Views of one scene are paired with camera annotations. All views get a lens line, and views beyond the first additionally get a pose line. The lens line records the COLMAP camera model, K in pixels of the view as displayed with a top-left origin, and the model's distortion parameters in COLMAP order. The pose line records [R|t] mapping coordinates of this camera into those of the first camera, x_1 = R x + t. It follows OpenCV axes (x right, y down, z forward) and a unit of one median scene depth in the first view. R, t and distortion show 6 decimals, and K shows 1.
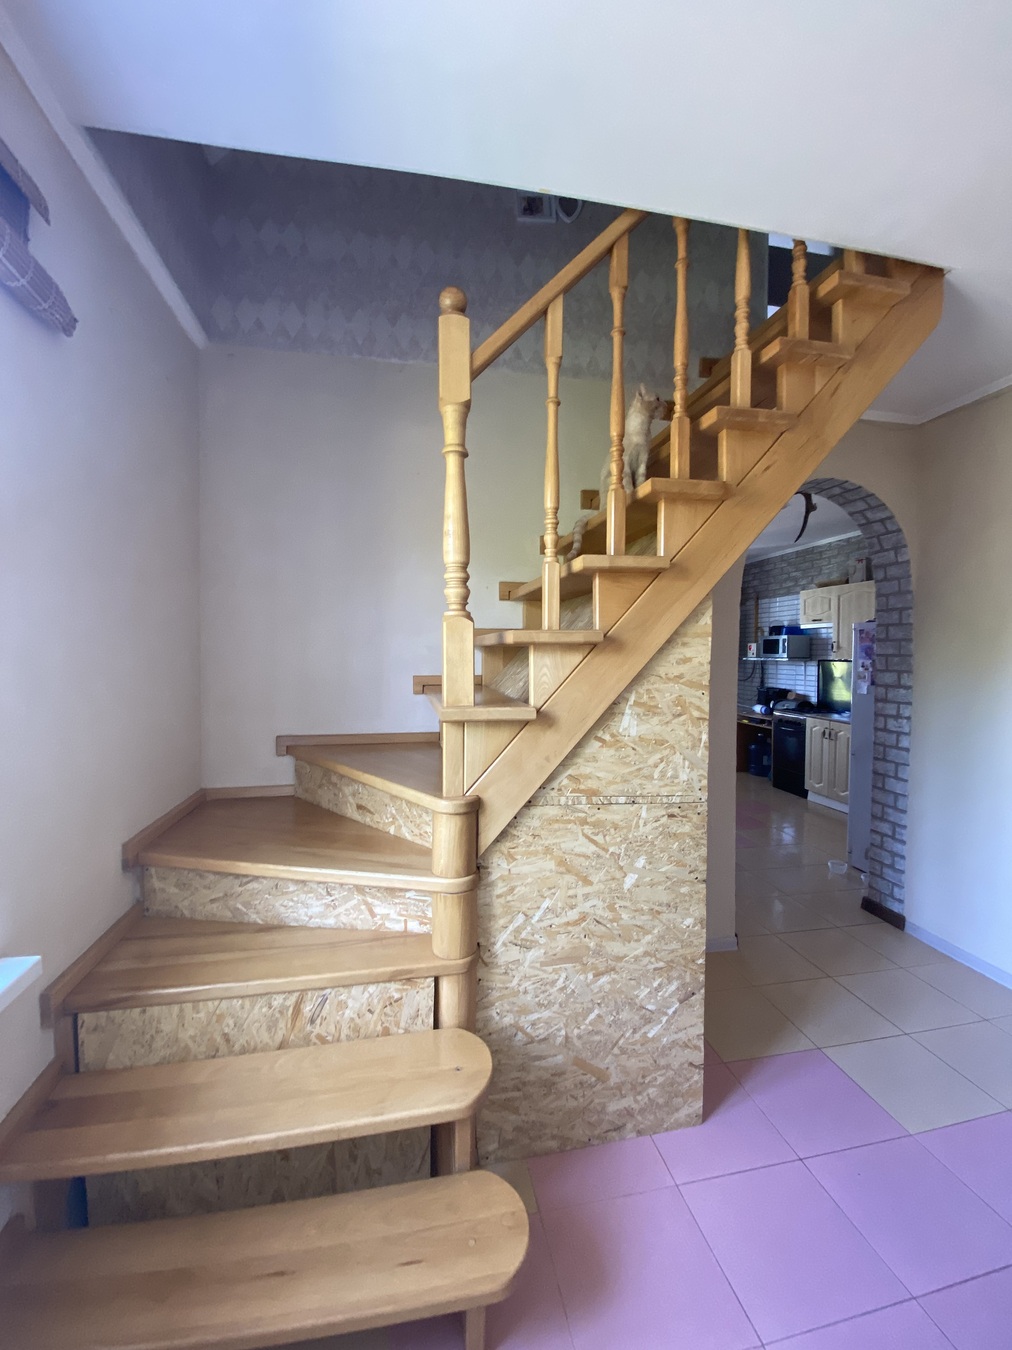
lens RADIAL K [[548.4, 0, 502.8], [0, 548.4, 677.2], [0, 0, 1]] dist [0.045821, -0.036039]
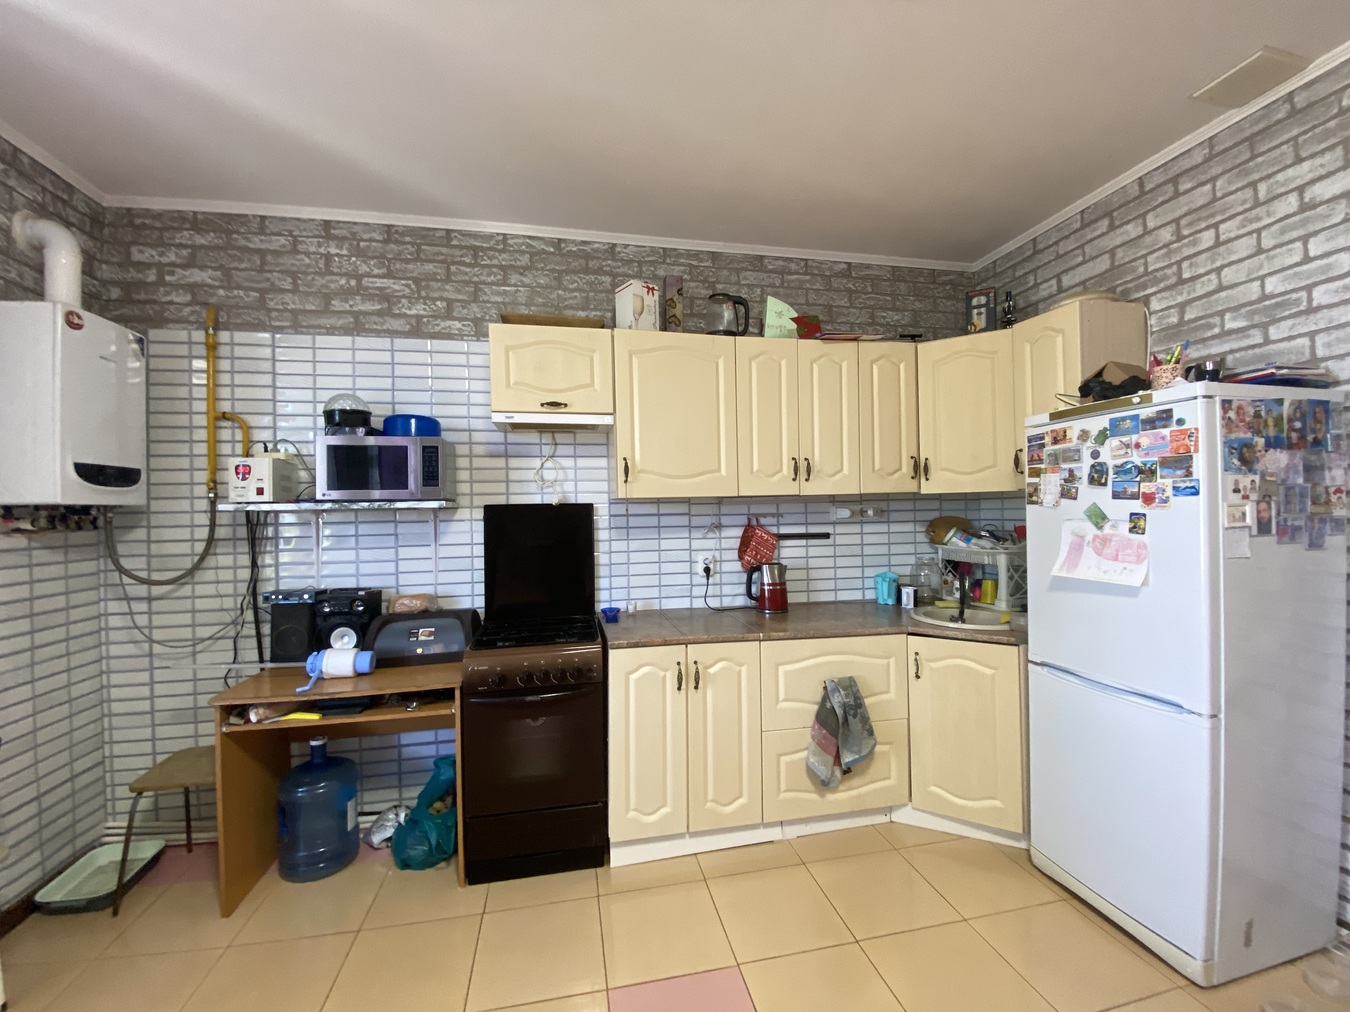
lens RADIAL K [[548.4, 0, 672.3], [0, 548.4, 502.7], [0, 0, 1]] dist [0.045821, -0.036039]
pose [[-0.012799, 0.005432, 0.999903, 0.168409], [0.065506, 0.997842, -0.004583, -0.024079], [-0.997770, 0.065442, -0.013128, 0.962273]]
